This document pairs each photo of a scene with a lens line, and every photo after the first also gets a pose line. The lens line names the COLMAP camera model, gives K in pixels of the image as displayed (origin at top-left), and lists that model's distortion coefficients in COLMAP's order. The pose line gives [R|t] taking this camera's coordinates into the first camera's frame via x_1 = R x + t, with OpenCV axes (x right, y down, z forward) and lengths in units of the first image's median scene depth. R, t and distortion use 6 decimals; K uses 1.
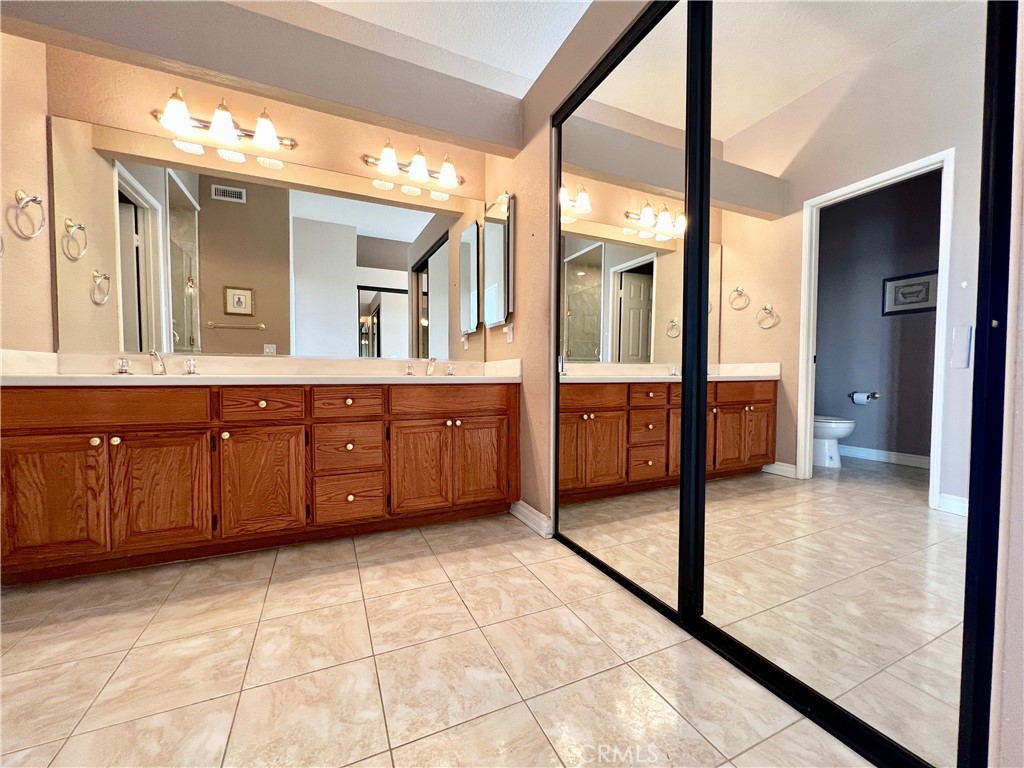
lens RADIAL K [[410.4, 0, 512.0], [0, 410.4, 384.0], [0, 0, 1]] dist [-0.000675, -0.000023]
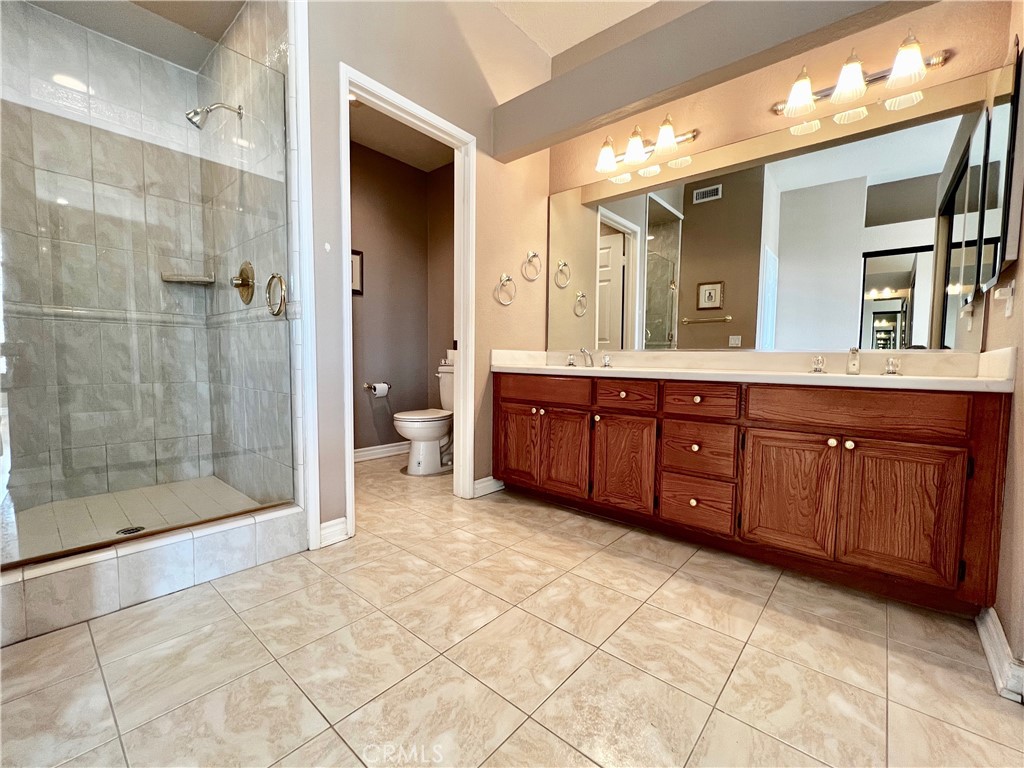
lens RADIAL K [[431.2, 0, 512.0], [0, 431.2, 384.0], [0, 0, 1]] dist [-0.000047, 0.000163]
pose [[0.415595, 0.053886, -0.907952, 0.310100], [-0.035305, 0.998447, 0.043096, -0.018607], [0.908864, 0.014144, 0.416852, 0.213183]]
